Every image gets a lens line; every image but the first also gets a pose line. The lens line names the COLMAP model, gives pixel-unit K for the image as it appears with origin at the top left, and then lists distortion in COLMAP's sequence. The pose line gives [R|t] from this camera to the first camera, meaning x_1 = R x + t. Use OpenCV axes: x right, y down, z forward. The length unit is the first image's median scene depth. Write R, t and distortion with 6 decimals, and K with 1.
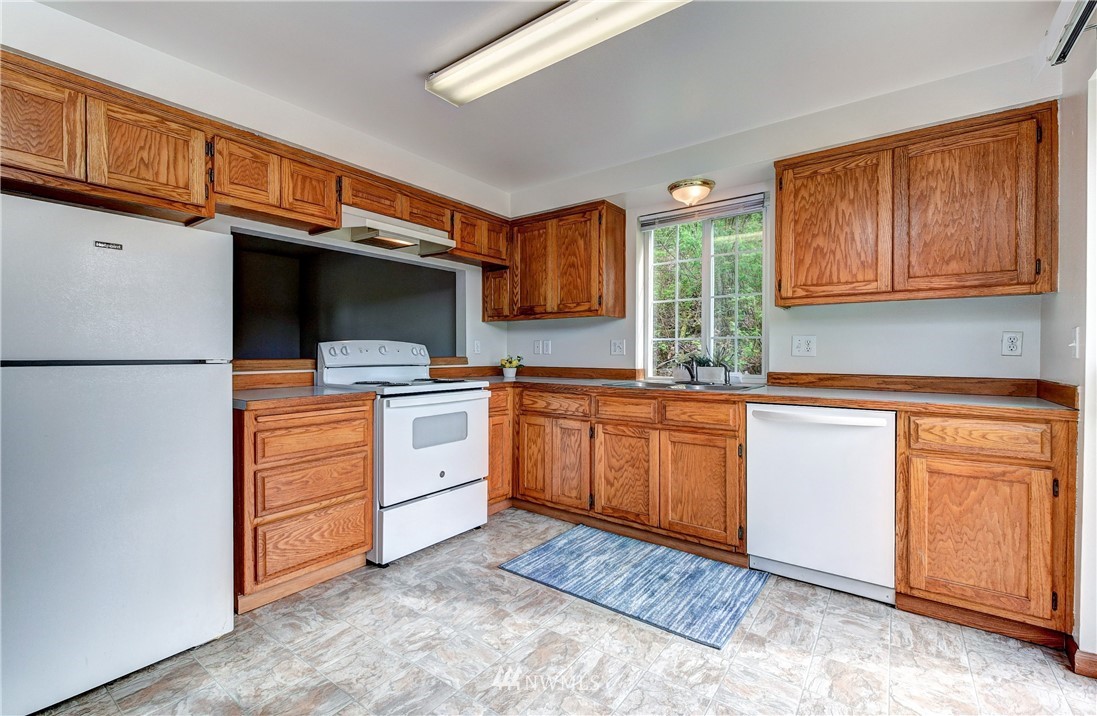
lens RADIAL K [[470.7, 0, 548.8], [0, 470.7, 356.0], [0, 0, 1]] dist [0.008745, -0.003775]
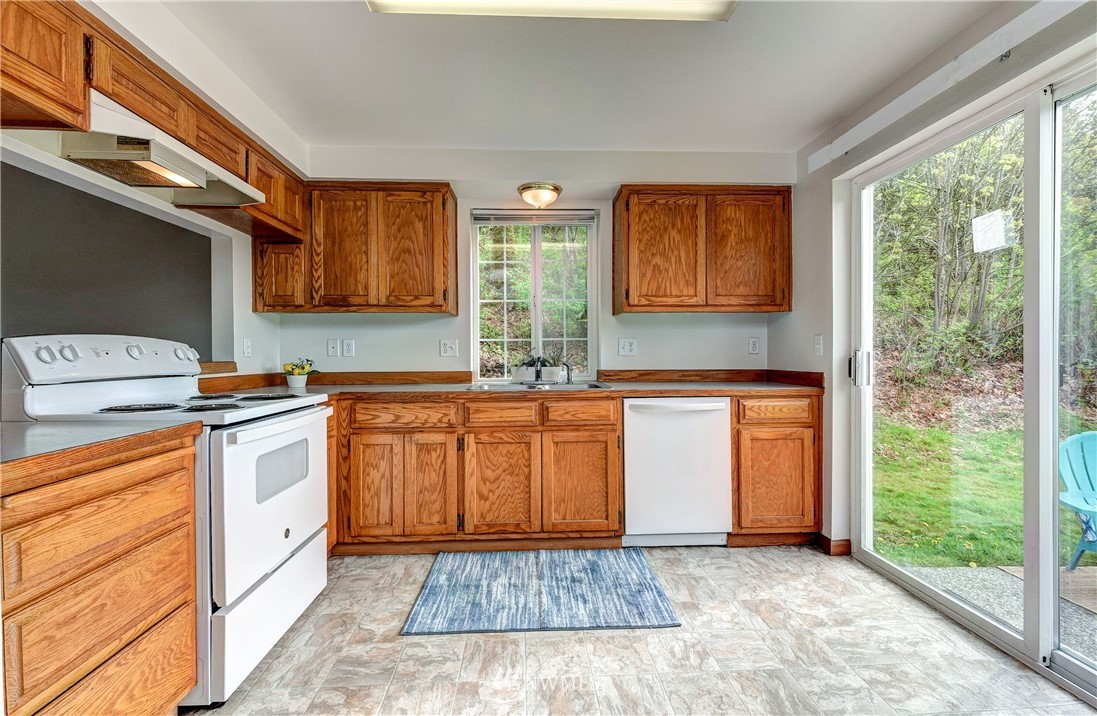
lens RADIAL K [[470.7, 0, 548.2], [0, 470.7, 355.7], [0, 0, 1]] dist [0.008745, -0.003775]
pose [[0.775279, -0.009087, 0.631554, -0.401804], [0.011102, 0.999938, 0.000758, -0.002952], [-0.631522, 0.006424, 0.775332, 0.251511]]
